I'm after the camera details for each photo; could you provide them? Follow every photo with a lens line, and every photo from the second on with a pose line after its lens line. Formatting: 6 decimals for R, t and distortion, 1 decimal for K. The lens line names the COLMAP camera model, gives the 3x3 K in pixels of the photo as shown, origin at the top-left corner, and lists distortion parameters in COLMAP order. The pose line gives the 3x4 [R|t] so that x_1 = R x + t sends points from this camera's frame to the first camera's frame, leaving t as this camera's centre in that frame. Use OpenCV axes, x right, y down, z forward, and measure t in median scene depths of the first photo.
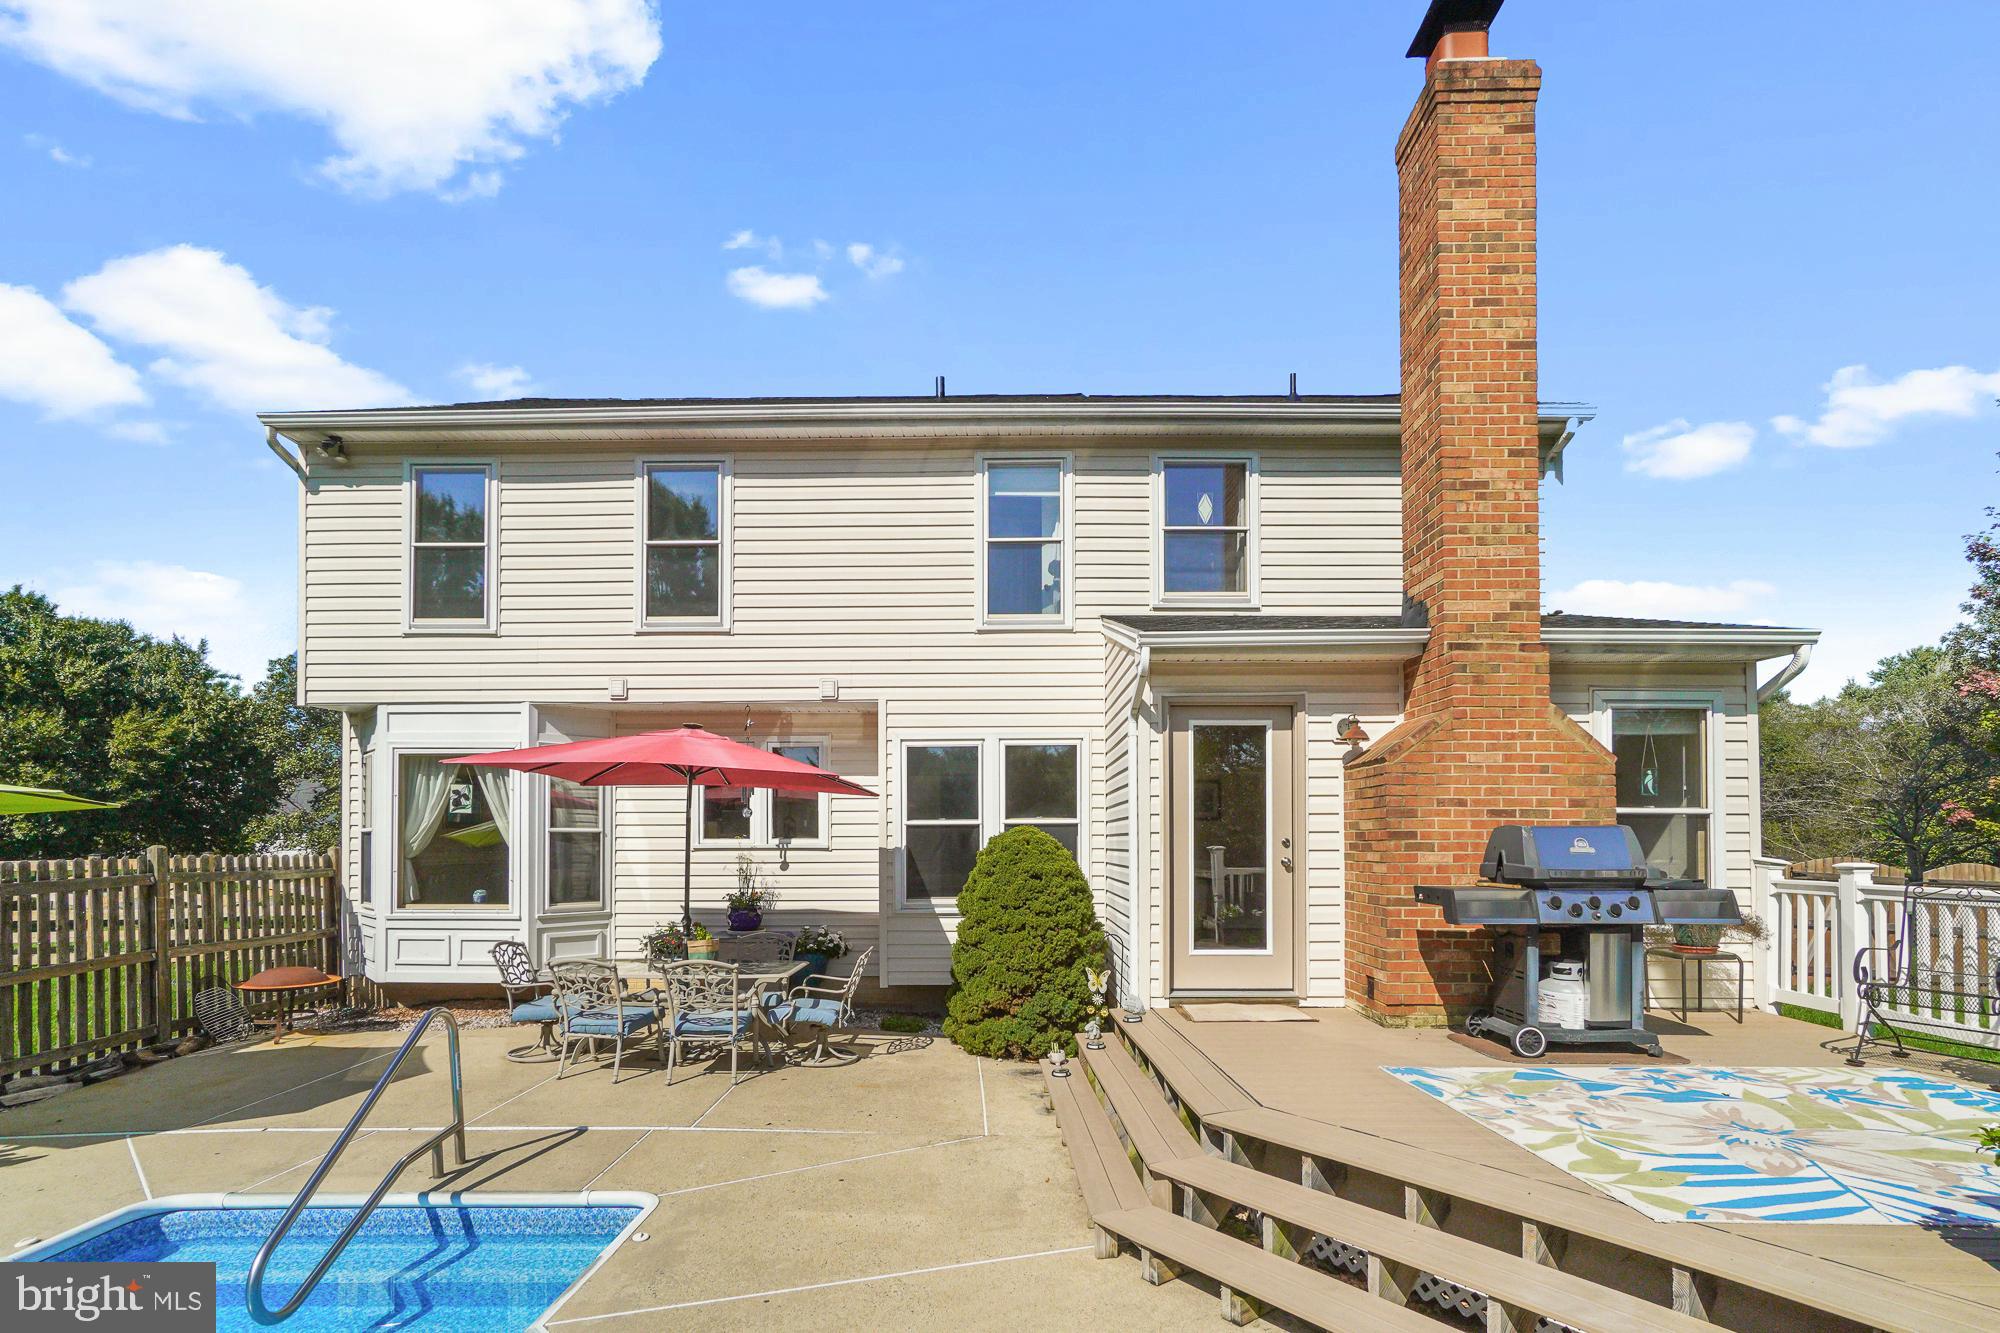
lens RADIAL K [[903.8, 0, 1037.4], [0, 903.8, 845.9], [0, 0, 1]] dist [-0.009187, 0.000878]
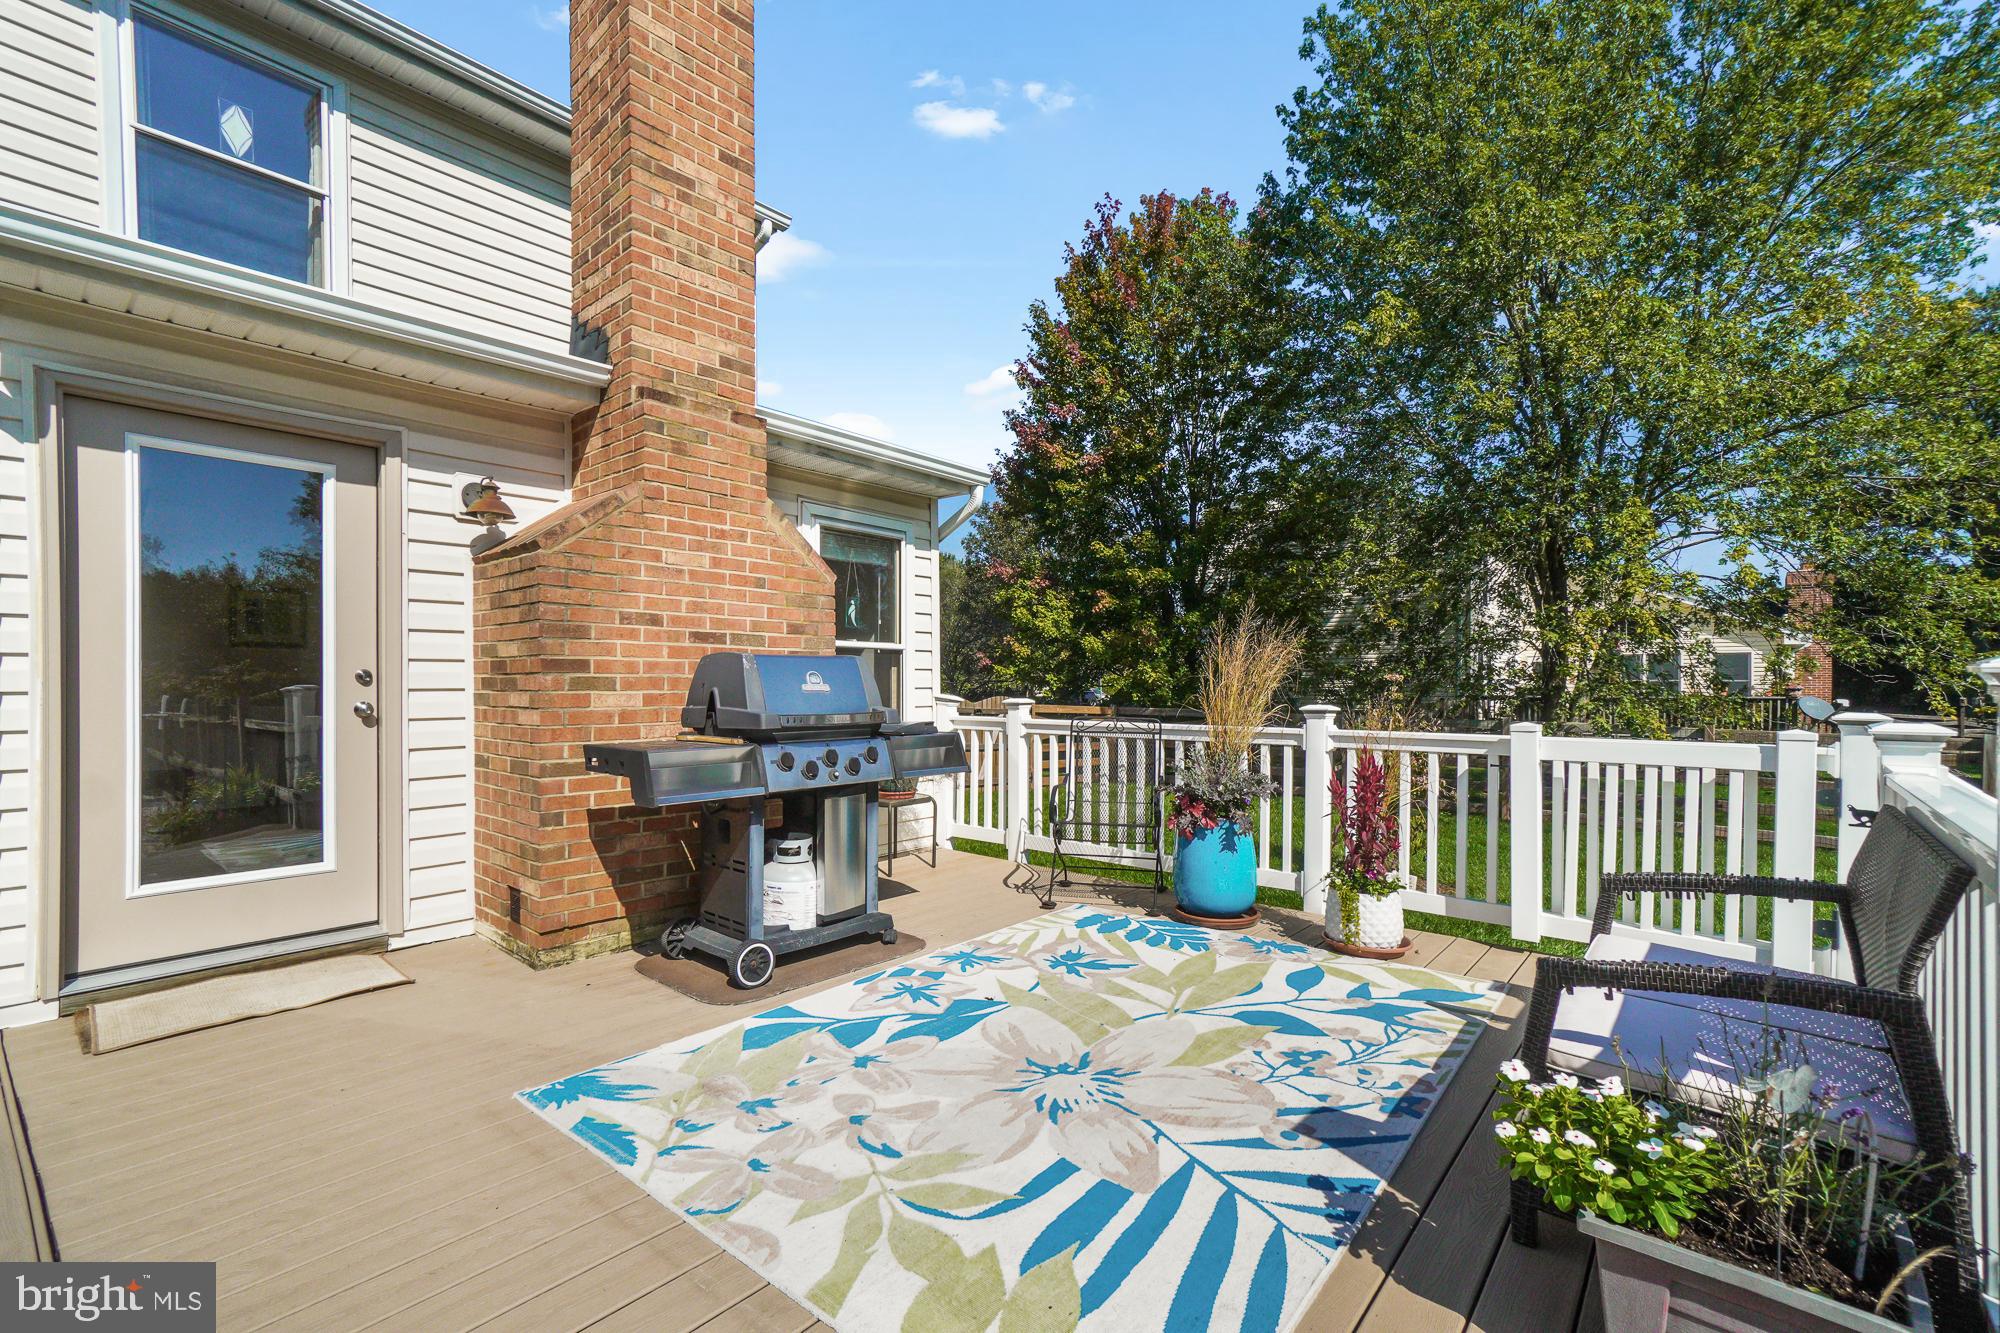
lens RADIAL K [[857.4, 0, 994.2], [0, 857.4, 673.9], [0, 0, 1]] dist [-0.003478, 0.000240]
pose [[0.671187, 0.008541, 0.741239, 0.145119], [0.001508, 0.999916, -0.012887, 0.002204], [-0.741287, 0.009767, 0.671118, 0.337568]]
